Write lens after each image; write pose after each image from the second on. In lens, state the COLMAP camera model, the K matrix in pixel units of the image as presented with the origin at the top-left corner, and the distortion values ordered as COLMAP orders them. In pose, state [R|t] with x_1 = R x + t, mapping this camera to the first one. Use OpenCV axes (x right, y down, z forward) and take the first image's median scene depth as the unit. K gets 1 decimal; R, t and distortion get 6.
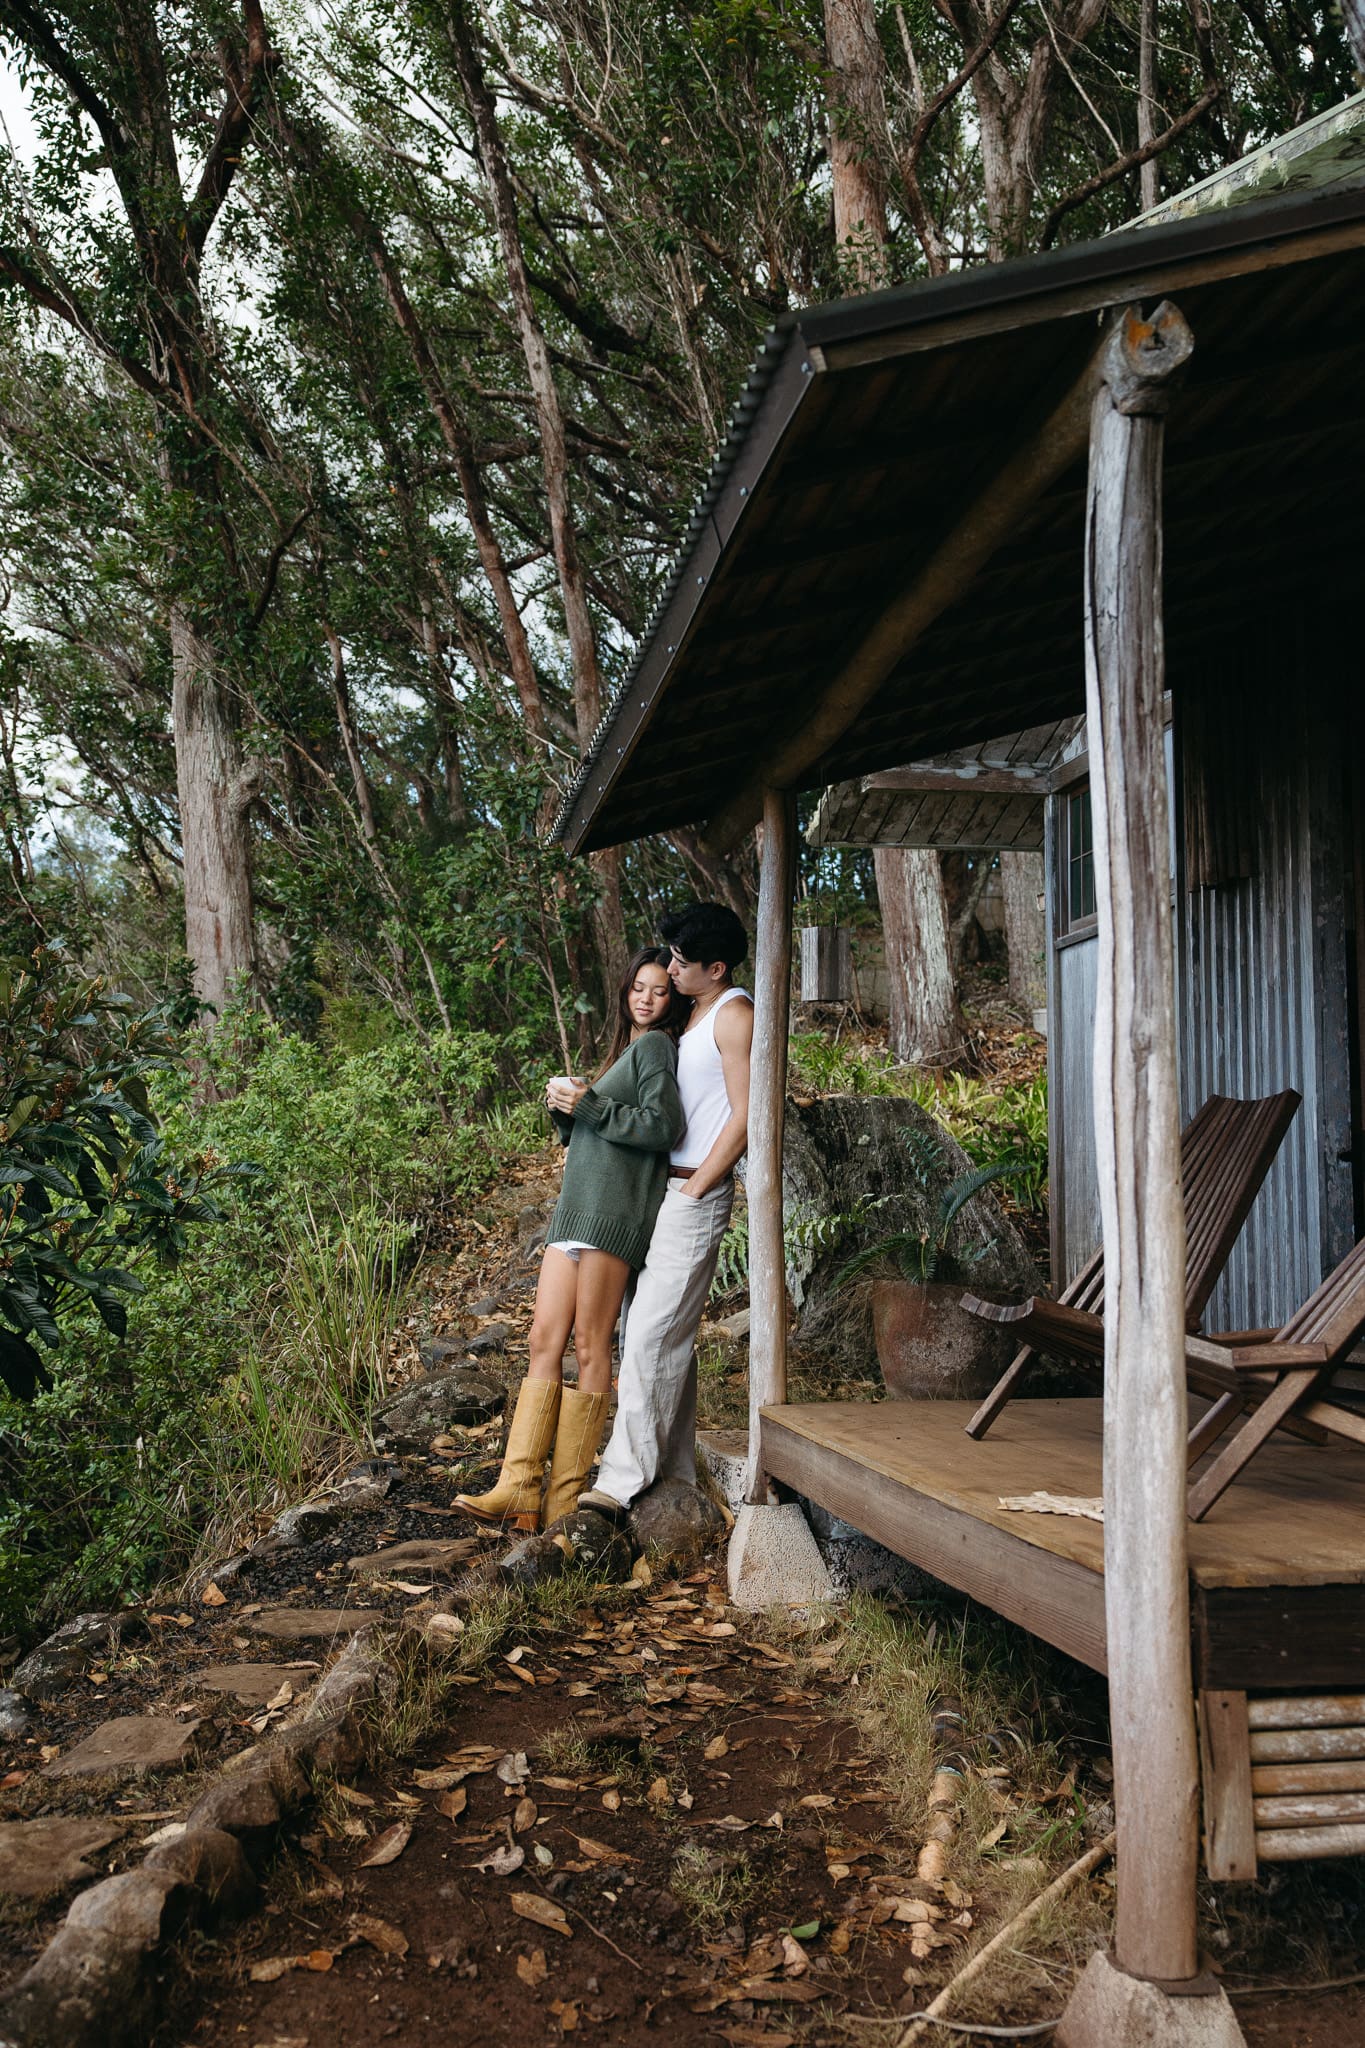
lens RADIAL K [[2095.7, 0, 682.8], [0, 2095.7, 1059.4], [0, 0, 1]] dist [0.003830, 0.014548]
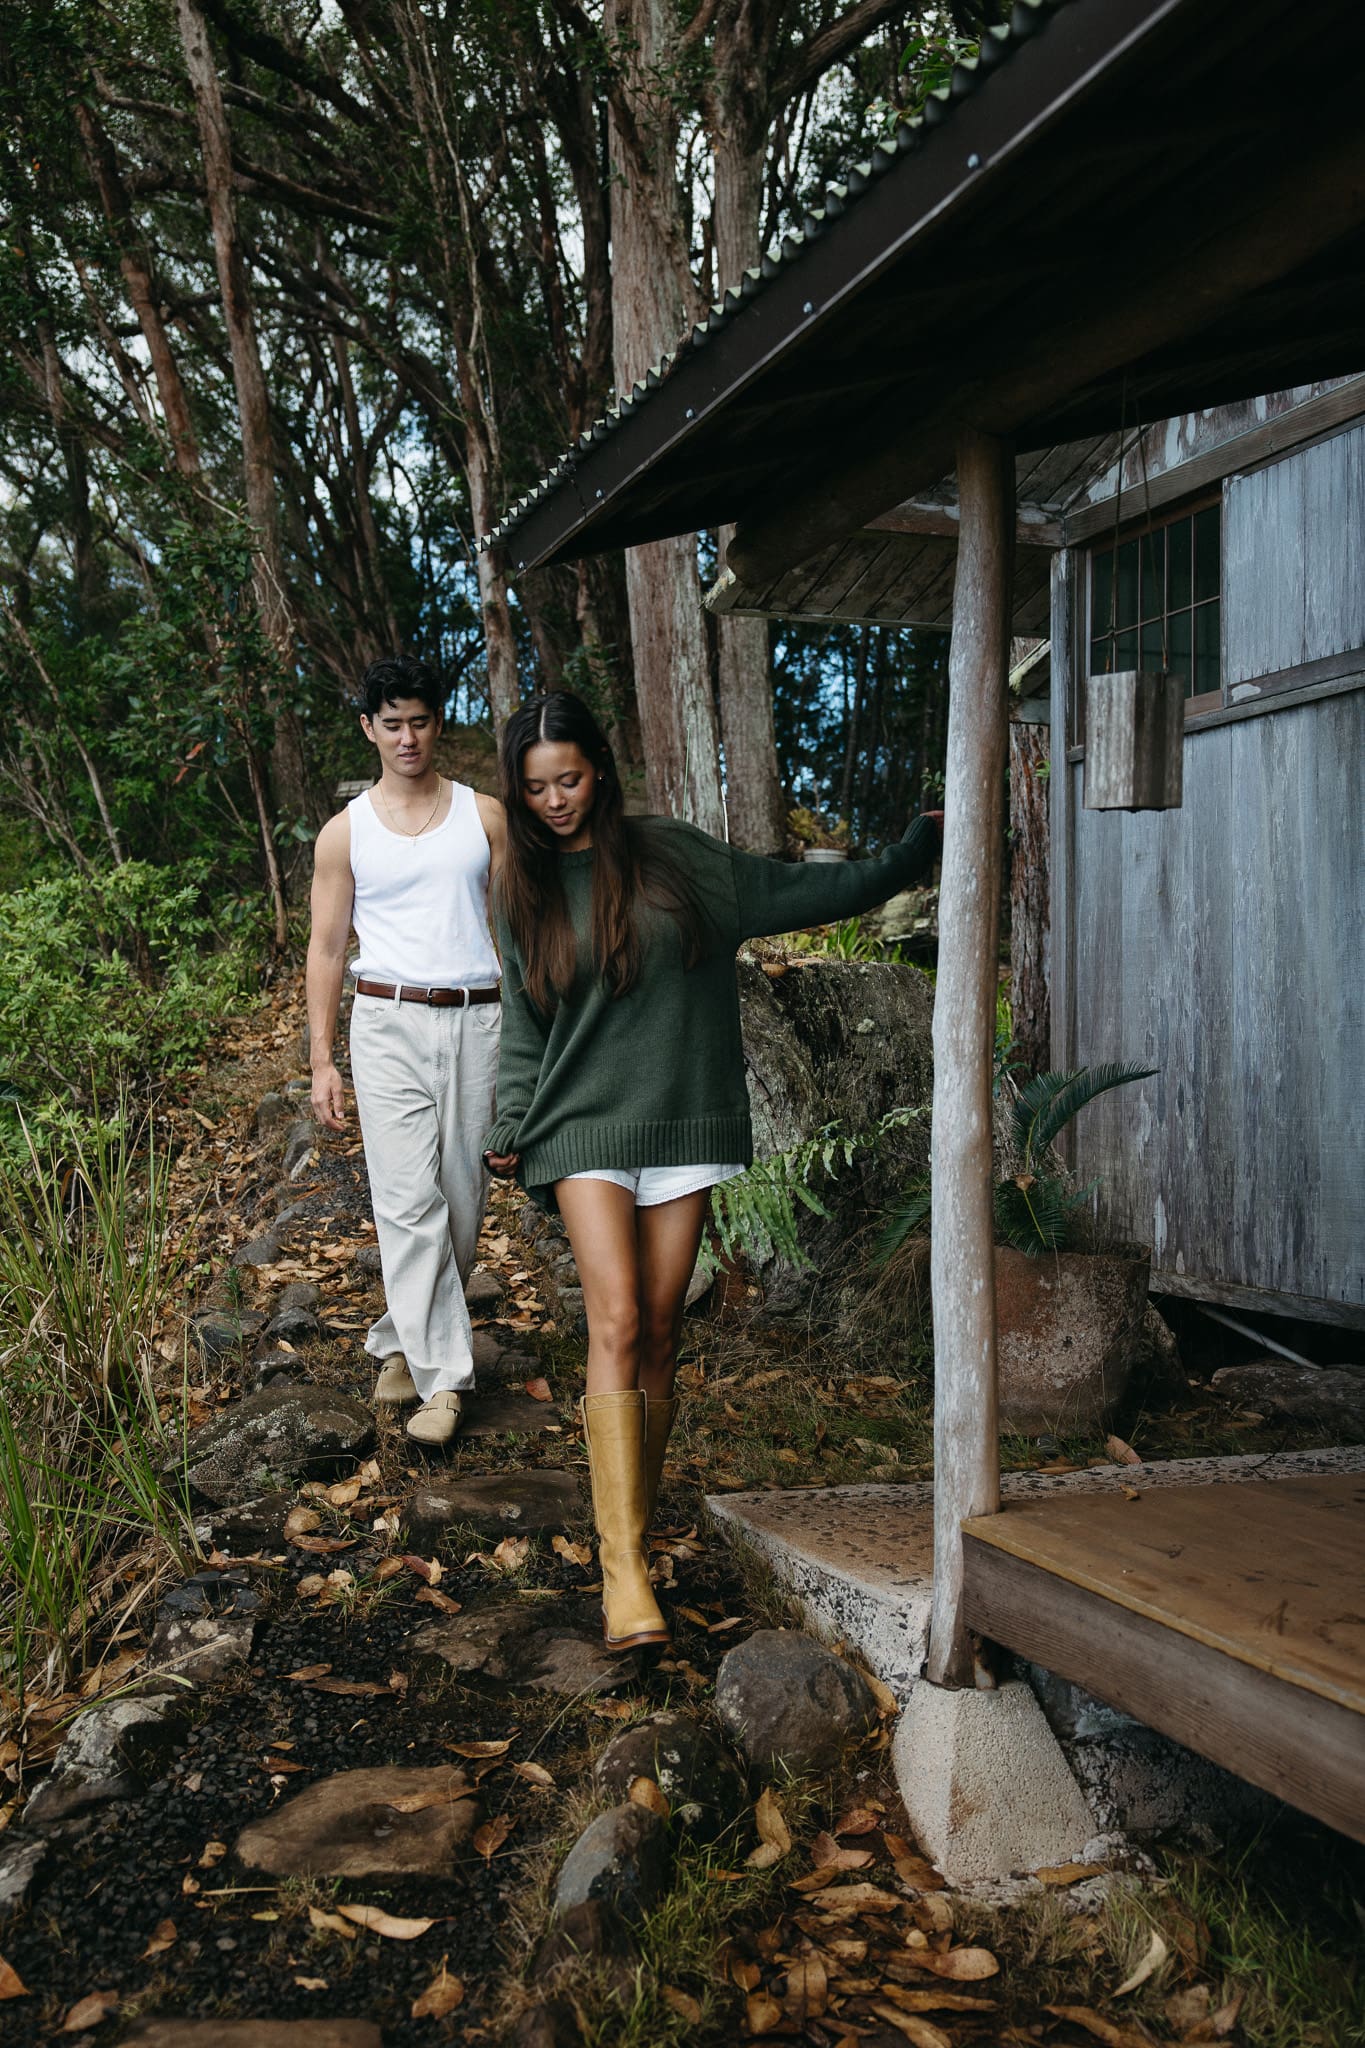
lens RADIAL K [[2095.7, 0, 682.8], [0, 2095.7, 1059.4], [0, 0, 1]] dist [0.003830, 0.014548]
pose [[0.981068, 0.002101, 0.193653, -0.107192], [-0.016622, 0.997165, 0.073390, -0.000377], [-0.192950, -0.075220, 0.978321, 0.331789]]
